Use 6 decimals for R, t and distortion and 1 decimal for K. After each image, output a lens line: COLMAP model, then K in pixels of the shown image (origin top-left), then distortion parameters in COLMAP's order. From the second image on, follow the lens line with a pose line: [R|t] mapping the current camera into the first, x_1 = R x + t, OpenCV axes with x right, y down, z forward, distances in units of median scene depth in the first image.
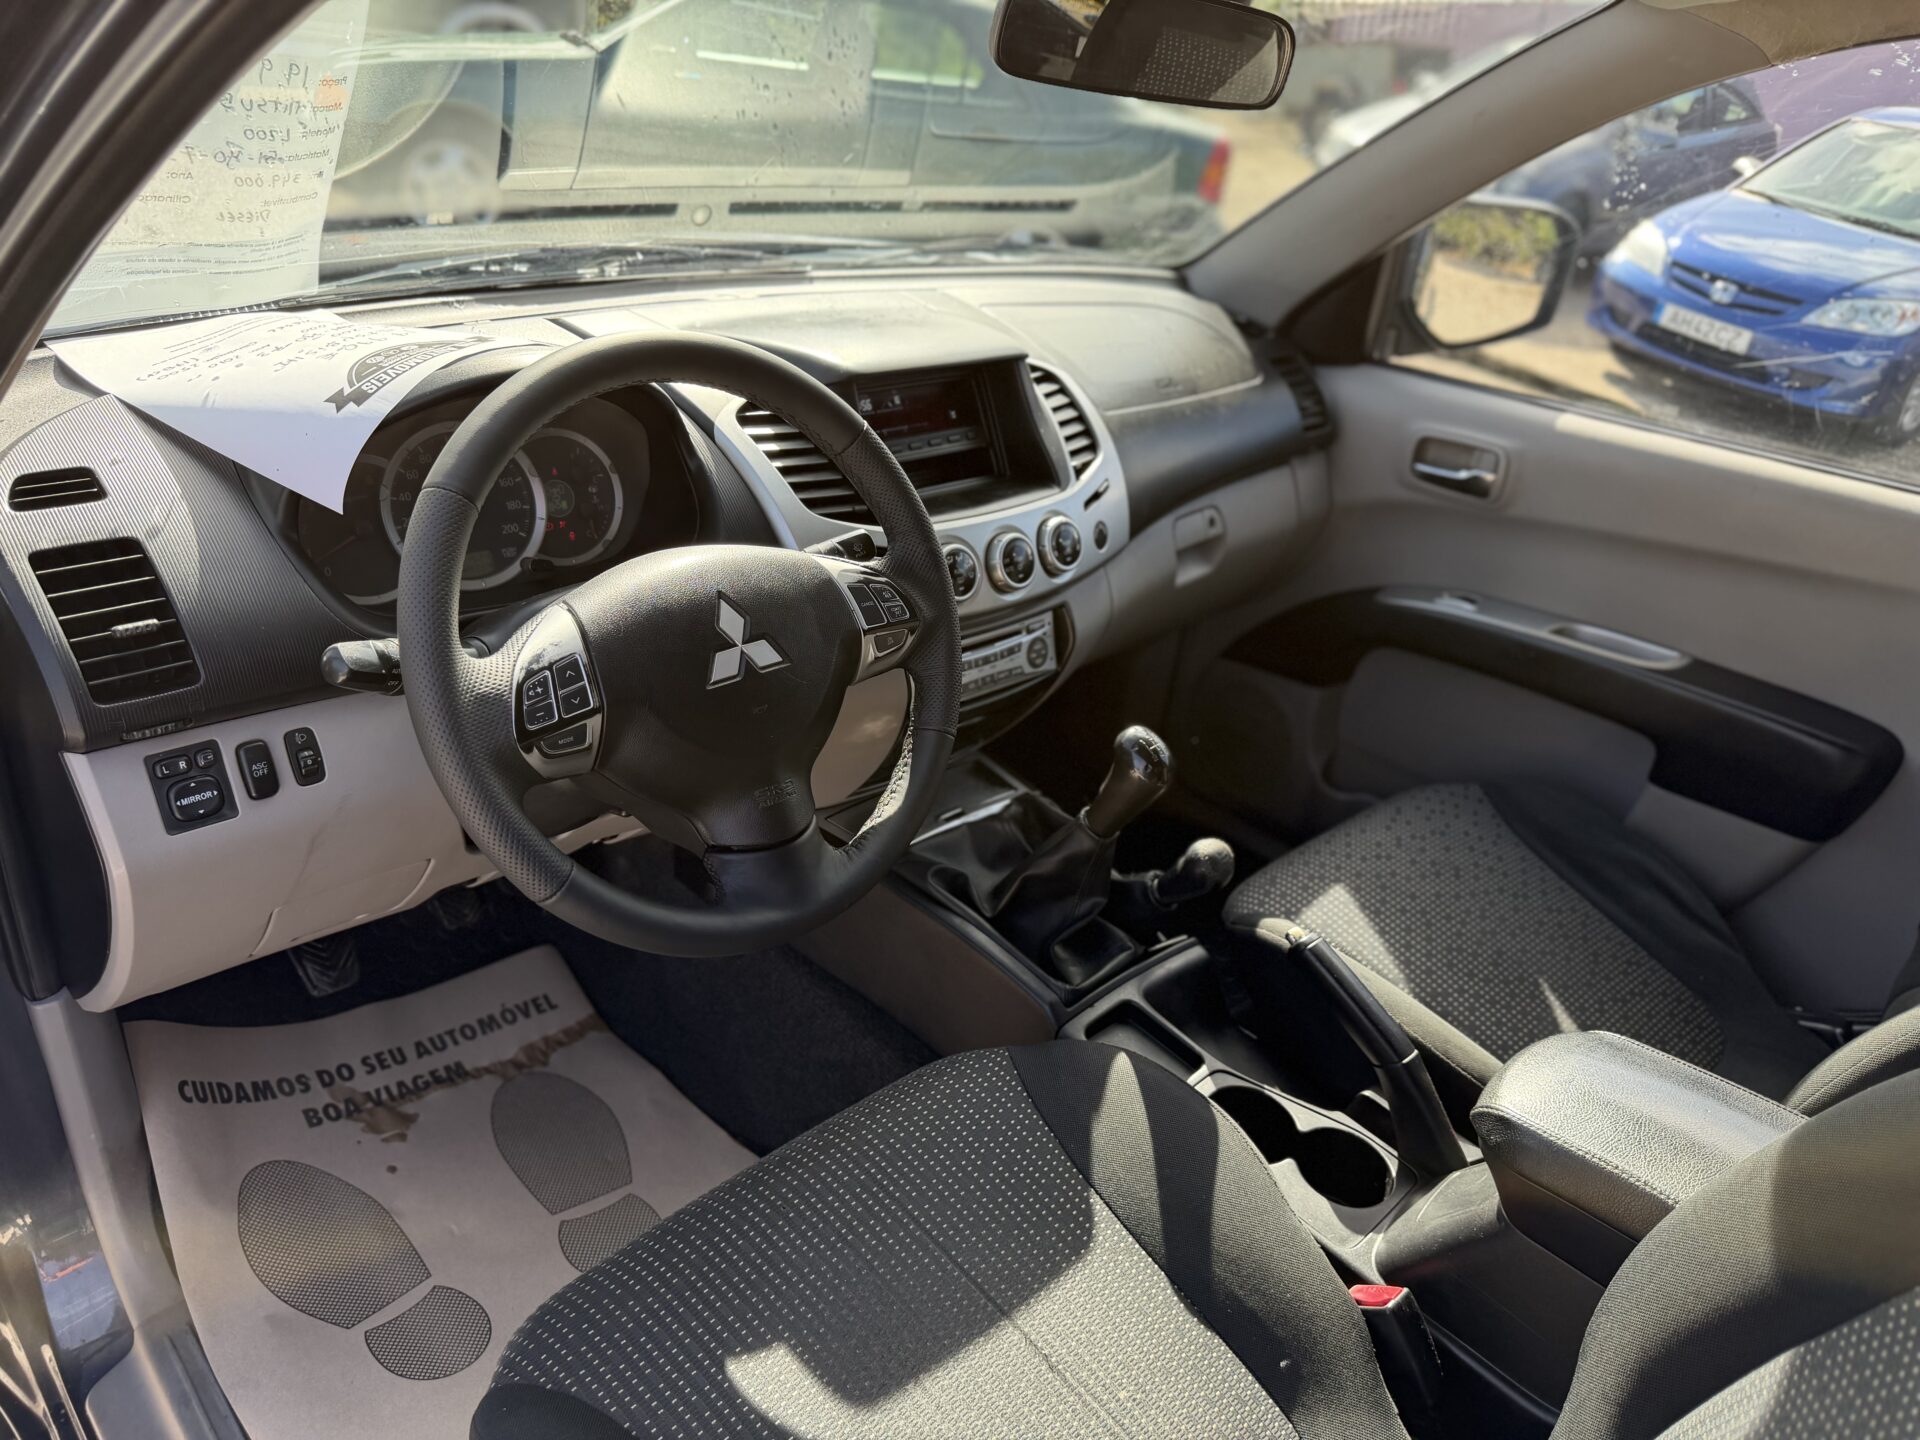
lens RADIAL K [[1377.5, 0, 960.5], [0, 1377.5, 728.6], [0, 0, 1]] dist [0.034750, -0.051741]
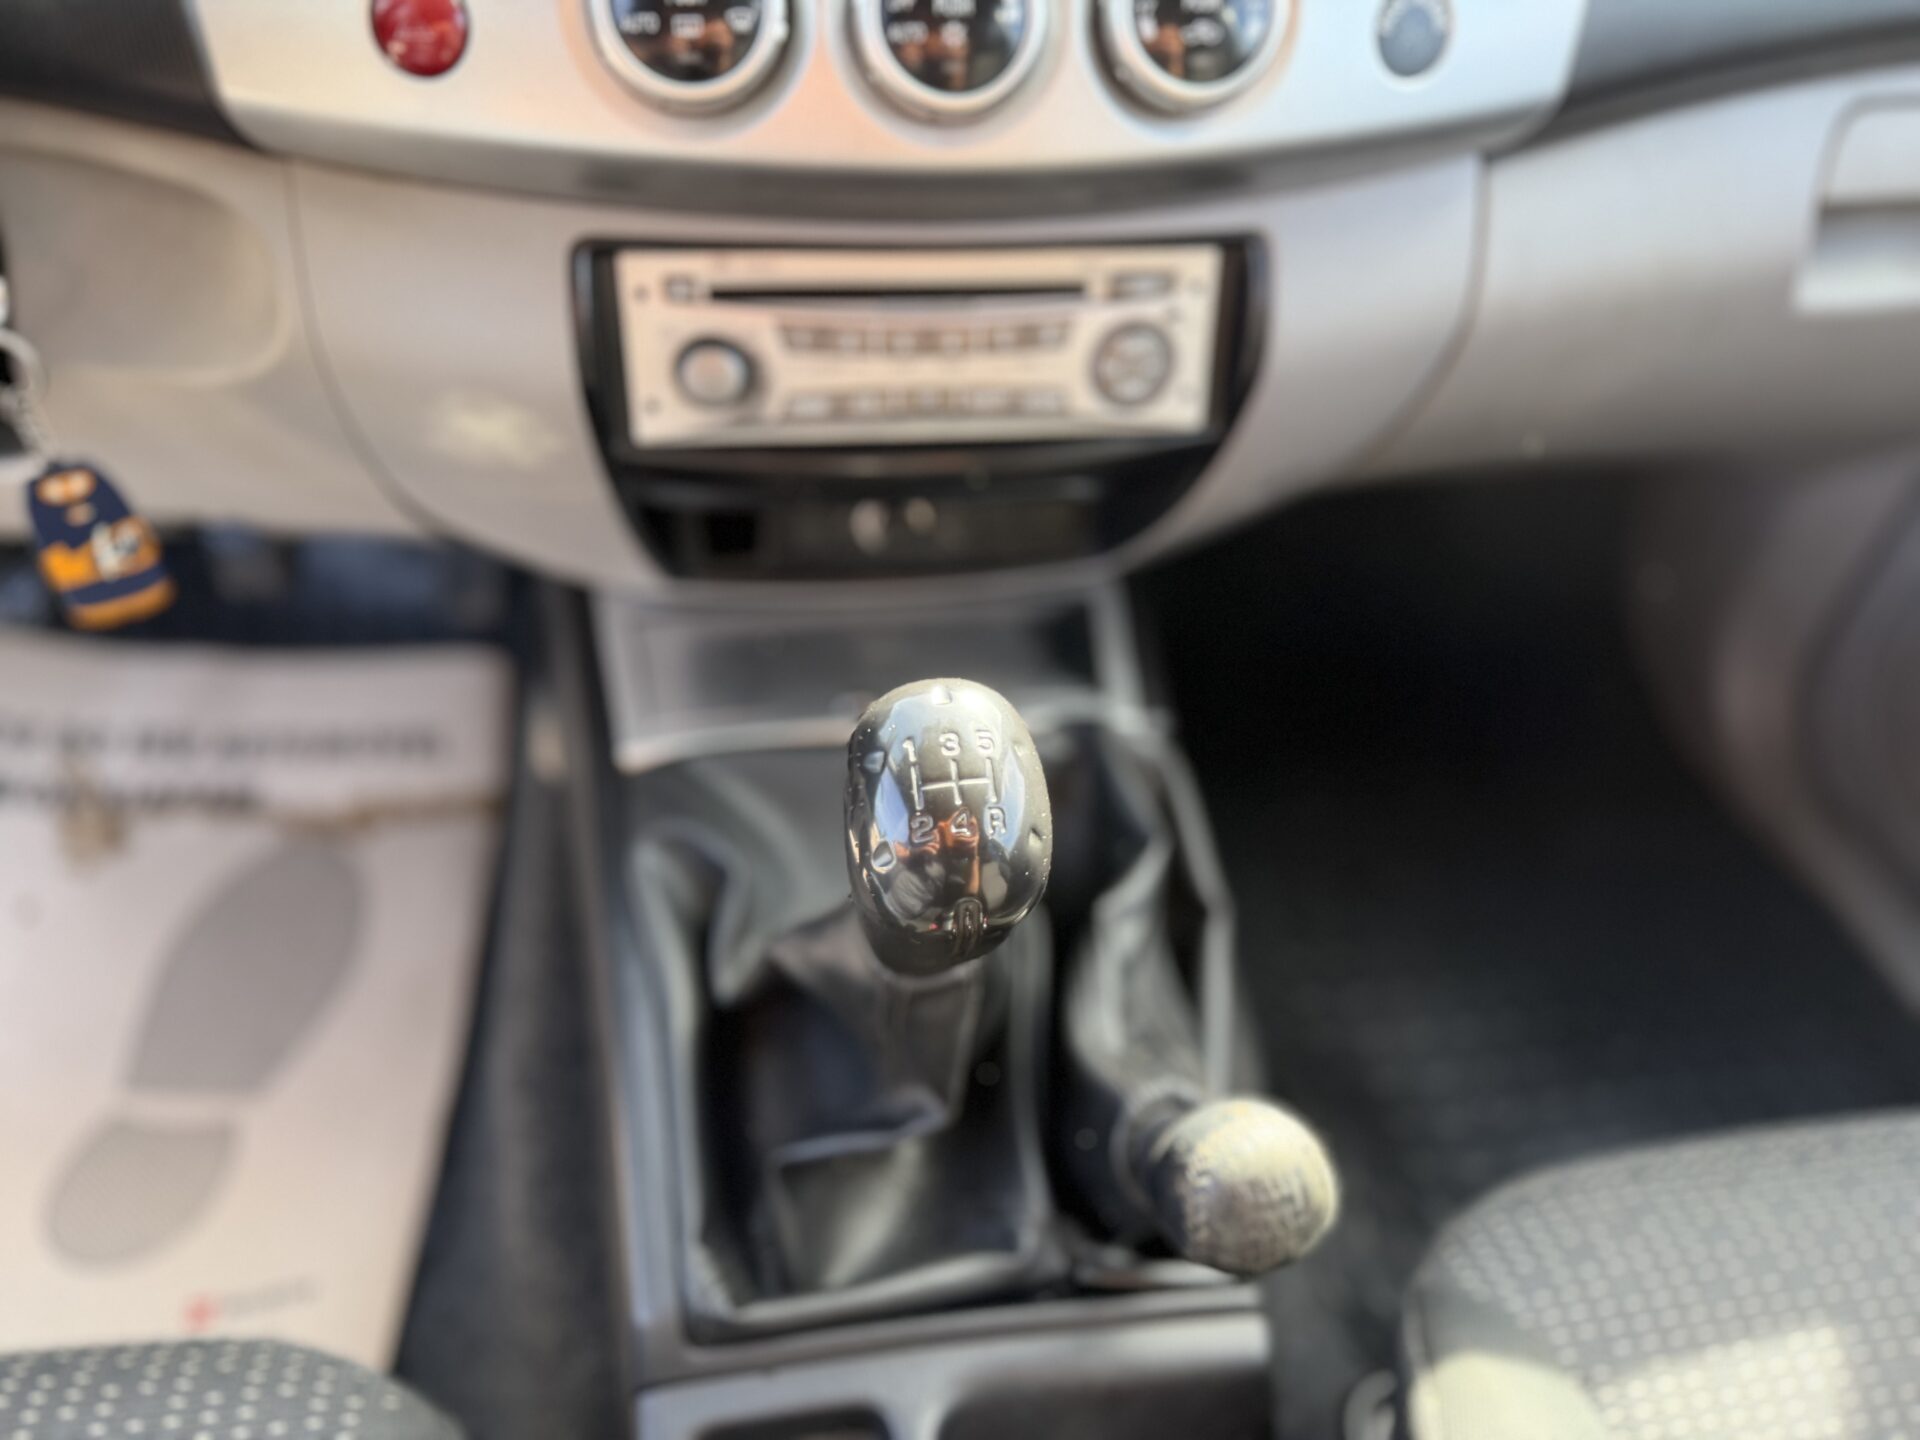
lens RADIAL K [[1377.5, 0, 954.3], [0, 1377.5, 708.0], [0, 0, 1]] dist [0.034750, -0.051741]
pose [[0.819580, 0.350821, -0.453005, 0.218761], [-0.249010, 0.930154, 0.269828, -0.060375], [0.516026, -0.108343, 0.849694, 0.696368]]
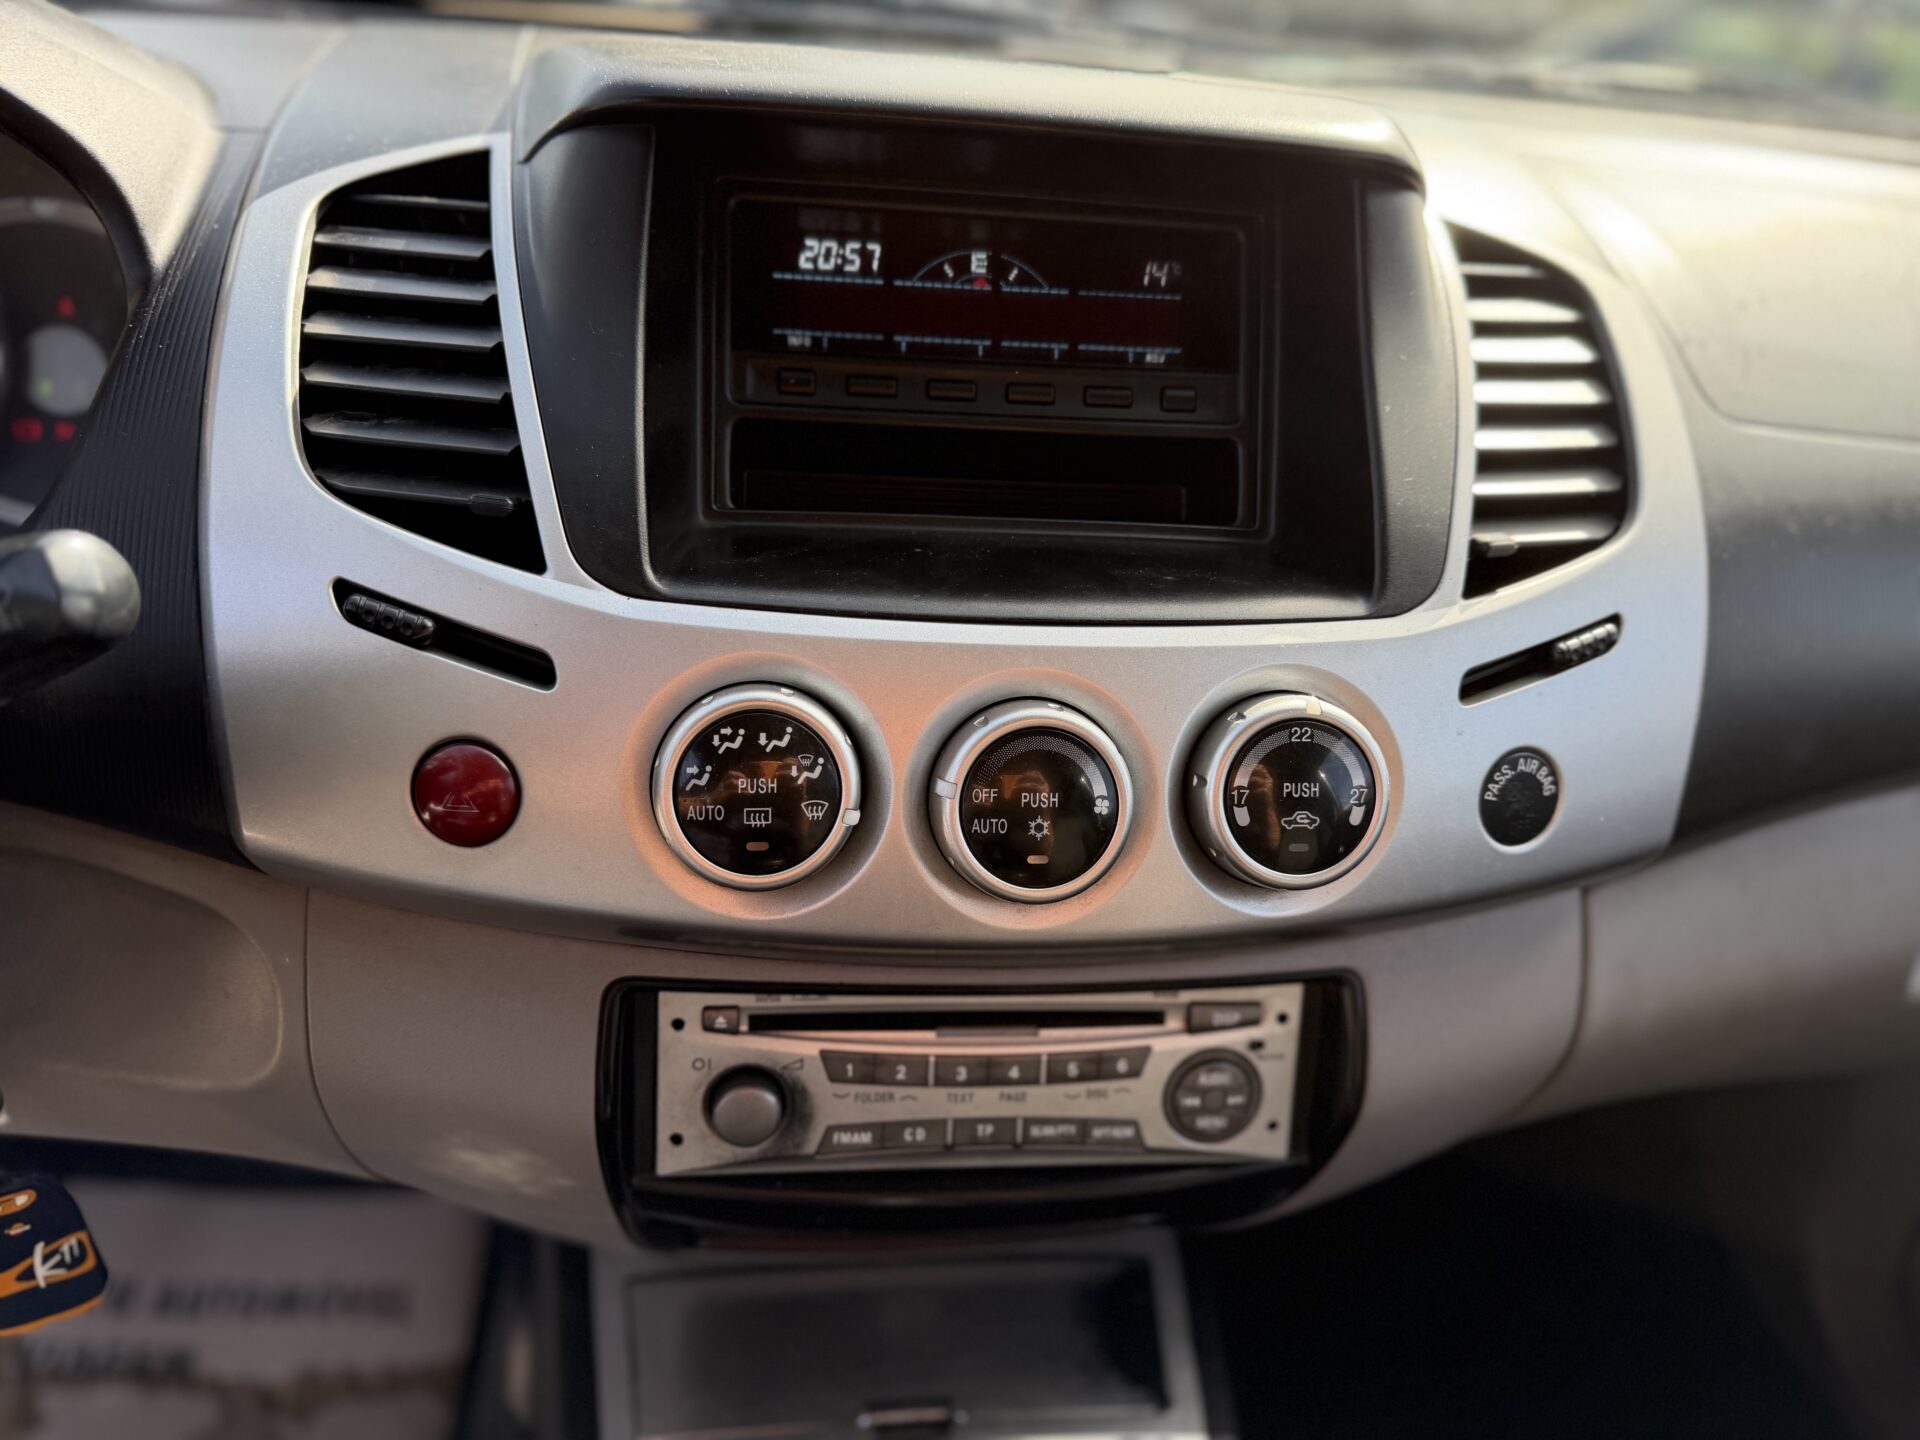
lens RADIAL K [[1377.5, 0, 956.8], [0, 1377.5, 726.1], [0, 0, 1]] dist [0.034750, -0.051741]
pose [[0.801586, 0.251493, -0.542412, 0.167346], [-0.290183, 0.956856, 0.014815, -0.129940], [0.522736, 0.145523, 0.839982, 0.719810]]
